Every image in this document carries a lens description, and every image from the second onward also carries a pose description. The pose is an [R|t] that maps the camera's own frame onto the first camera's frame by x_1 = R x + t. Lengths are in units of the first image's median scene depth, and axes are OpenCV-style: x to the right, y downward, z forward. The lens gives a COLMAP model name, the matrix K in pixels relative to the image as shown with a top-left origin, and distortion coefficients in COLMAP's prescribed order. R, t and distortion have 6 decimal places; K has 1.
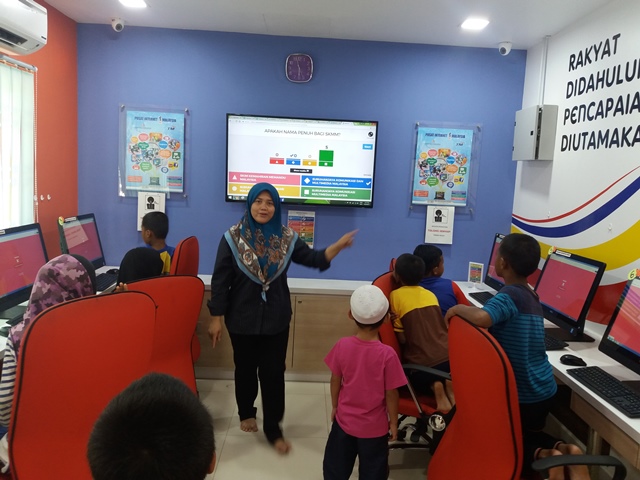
lens RADIAL K [[516.0, 0, 324.0], [0, 516.0, 236.0], [0, 0, 1]] dist [0.042942, -0.078491]
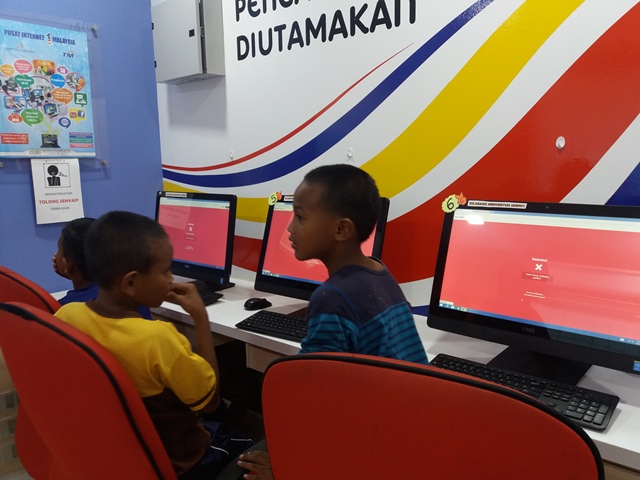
lens RADIAL K [[516.0, 0, 300.2], [0, 516.0, 240.5], [0, 0, 1]] dist [0.042942, -0.078491]
pose [[0.695022, -0.163557, 0.700138, -0.009701], [0.140067, 0.985926, 0.091276, 0.020591], [-0.705213, 0.034627, 0.708149, 0.413258]]
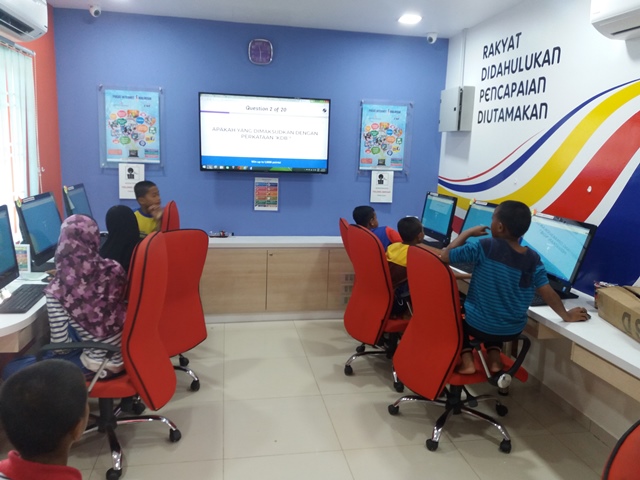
lens RADIAL K [[516.0, 0, 323.8], [0, 516.0, 240.4], [0, 0, 1]] dist [0.042942, -0.078491]
pose [[0.987549, -0.042844, 0.151362, -0.102851], [0.033847, 0.997531, 0.061529, 0.026086], [-0.153624, -0.055640, 0.986562, -0.178500]]
